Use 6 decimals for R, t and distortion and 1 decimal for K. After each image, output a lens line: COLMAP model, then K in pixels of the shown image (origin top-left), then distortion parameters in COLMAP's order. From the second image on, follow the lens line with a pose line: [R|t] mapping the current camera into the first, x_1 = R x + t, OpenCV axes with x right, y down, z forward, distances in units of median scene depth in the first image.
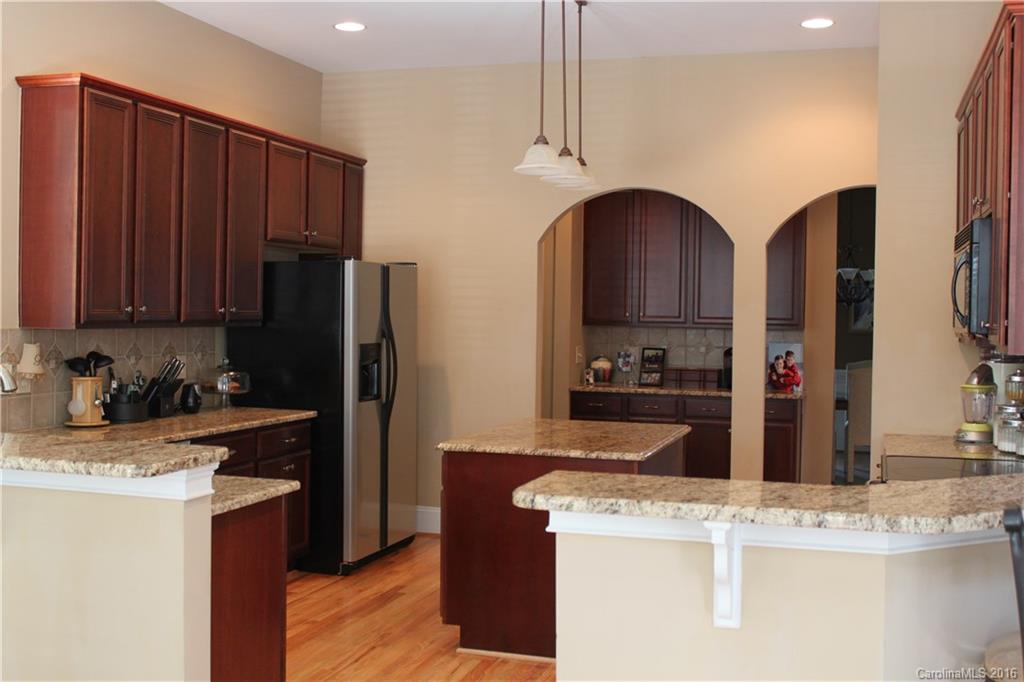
lens RADIAL K [[1177.0, 0, 512.0], [0, 1177.0, 341.0], [0, 0, 1]] dist [-0.017960, -0.011191]
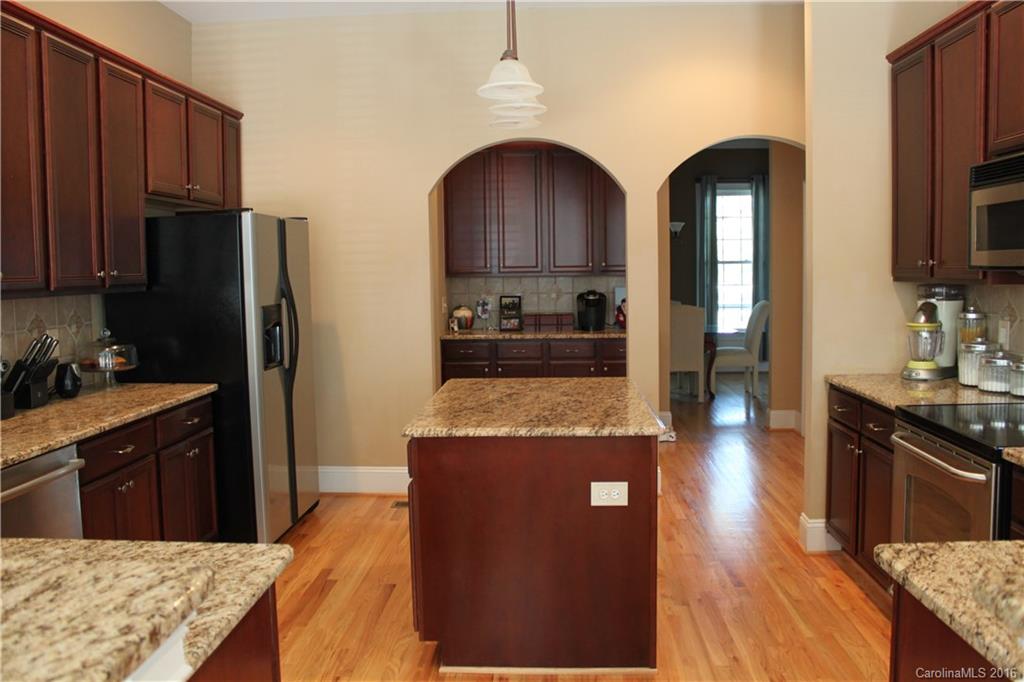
lens RADIAL K [[849.0, 0, 513.0], [0, 849.0, 329.0], [0, 0, 1]] dist [-0.163447, 0.169497]
pose [[0.967673, -0.048863, 0.247430, -0.101124], [0.037005, 0.997943, 0.052354, -0.006400], [-0.249479, -0.041506, 0.967490, 0.329541]]
